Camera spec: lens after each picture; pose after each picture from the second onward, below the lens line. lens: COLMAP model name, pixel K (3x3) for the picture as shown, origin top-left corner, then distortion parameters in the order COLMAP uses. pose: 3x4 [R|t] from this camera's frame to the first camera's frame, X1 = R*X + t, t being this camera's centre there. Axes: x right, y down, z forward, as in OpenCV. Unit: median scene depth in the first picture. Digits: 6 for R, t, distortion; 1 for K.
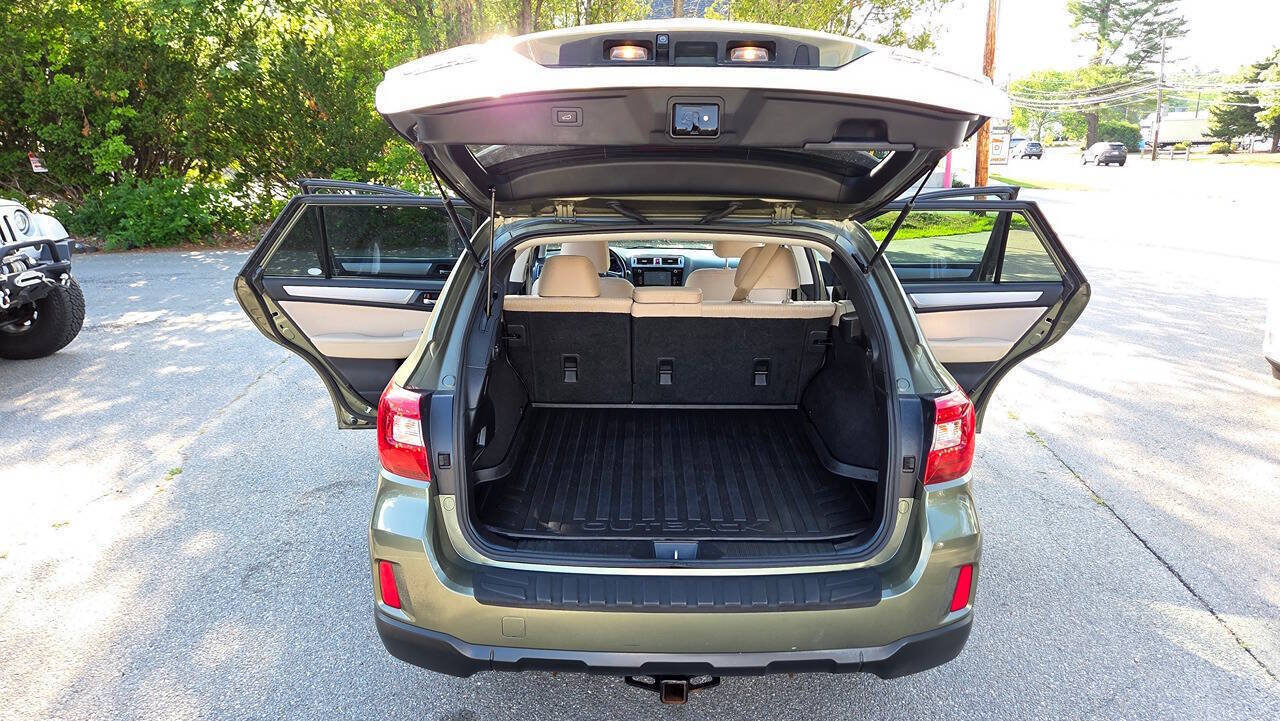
lens RADIAL K [[907.9, 0, 643.4], [0, 907.9, 352.8], [0, 0, 1]] dist [0.075356, -0.074958]
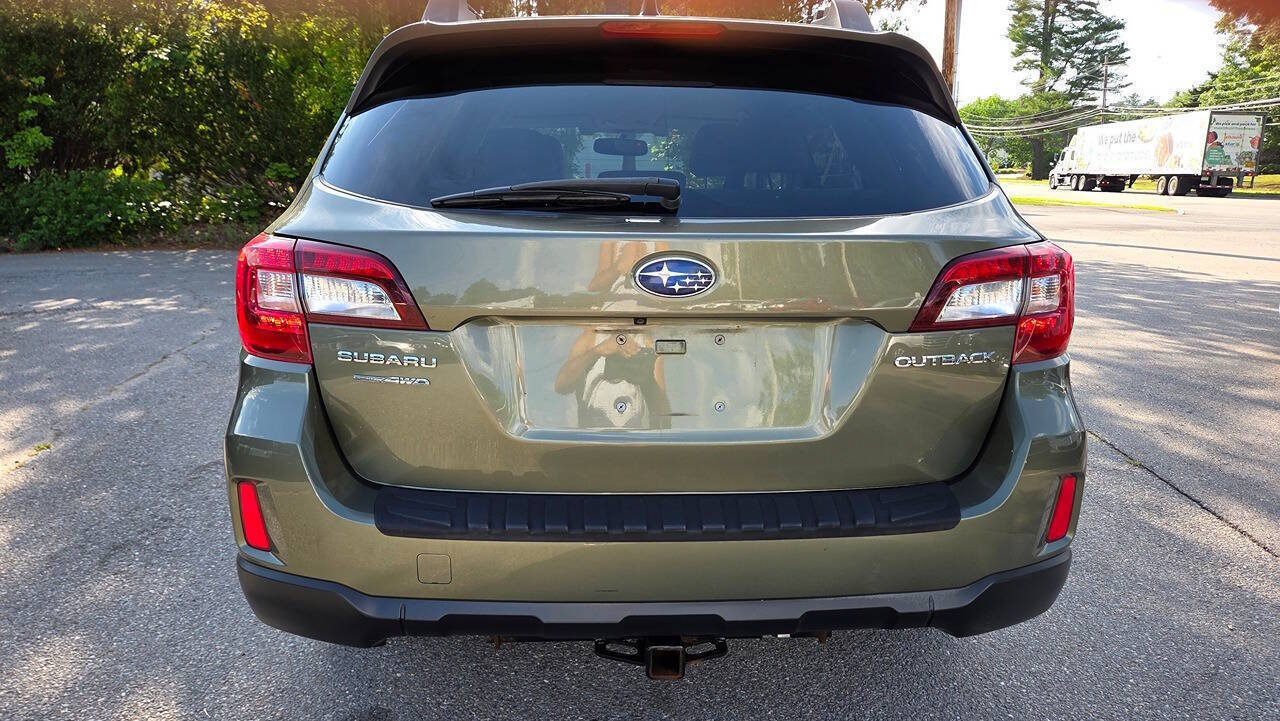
lens RADIAL K [[897.7, 0, 640.0], [0, 897.7, 360.5], [0, 0, 1]] dist [0.076931, -0.079114]
pose [[0.998862, -0.007104, 0.047170, -0.009809], [0.008540, 0.999504, -0.030304, 0.086231], [-0.046932, 0.030672, 0.998427, 0.161244]]
